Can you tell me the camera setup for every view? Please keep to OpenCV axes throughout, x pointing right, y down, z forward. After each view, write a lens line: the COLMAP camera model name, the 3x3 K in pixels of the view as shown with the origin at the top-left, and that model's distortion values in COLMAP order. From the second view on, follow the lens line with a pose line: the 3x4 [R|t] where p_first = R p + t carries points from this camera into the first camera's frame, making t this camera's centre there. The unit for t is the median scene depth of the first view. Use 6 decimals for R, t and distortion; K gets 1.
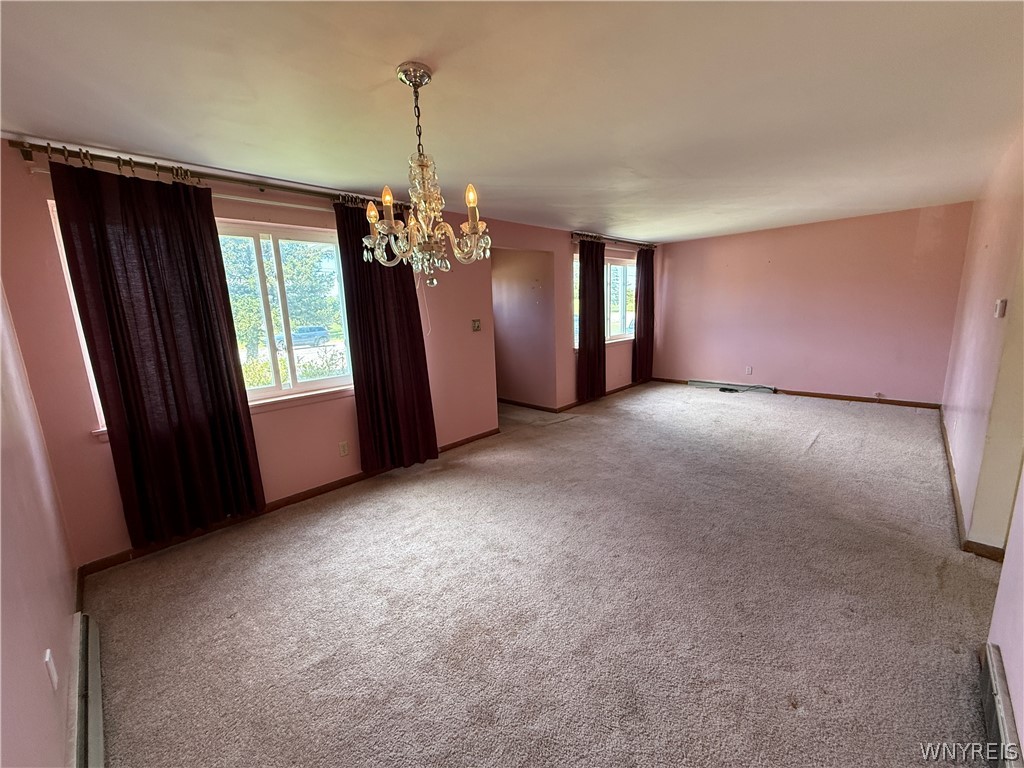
lens RADIAL K [[409.2, 0, 522.7], [0, 409.2, 383.1], [0, 0, 1]] dist [0.000341, 0.000276]
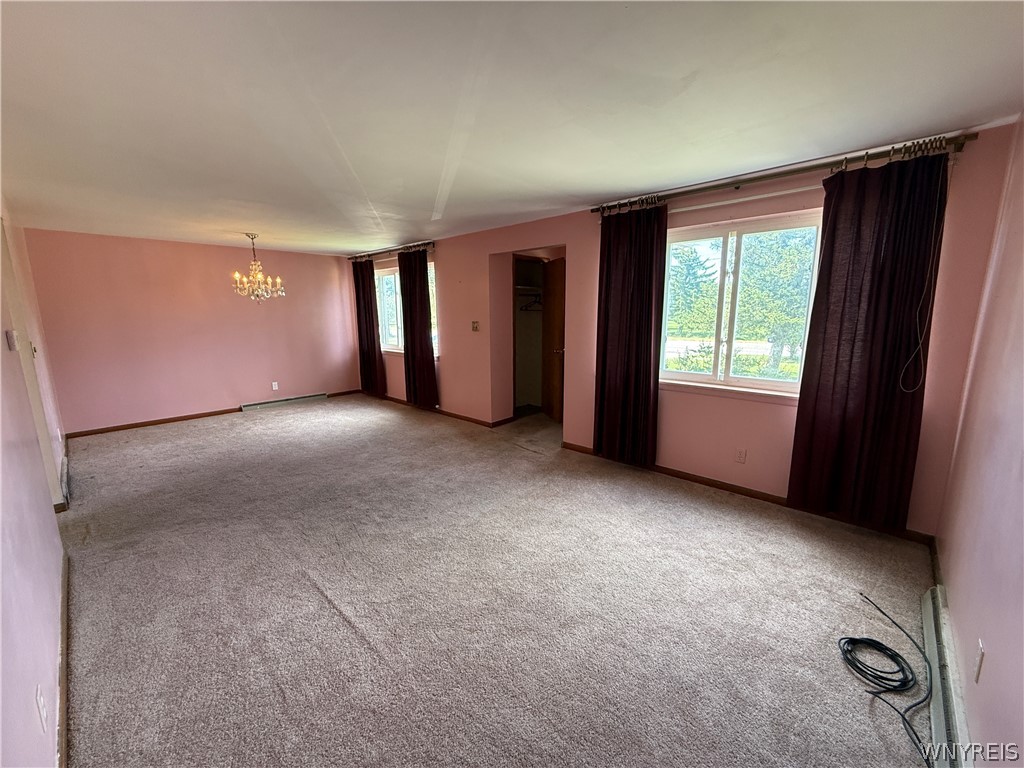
lens RADIAL K [[409.2, 0, 523.0], [0, 409.2, 381.5], [0, 0, 1]] dist [0.000341, 0.000276]
pose [[0.021096, 0.213795, -0.976651, 0.748048], [-0.180626, 0.961608, 0.206601, -0.179176], [0.983326, 0.172050, 0.058904, 0.767267]]
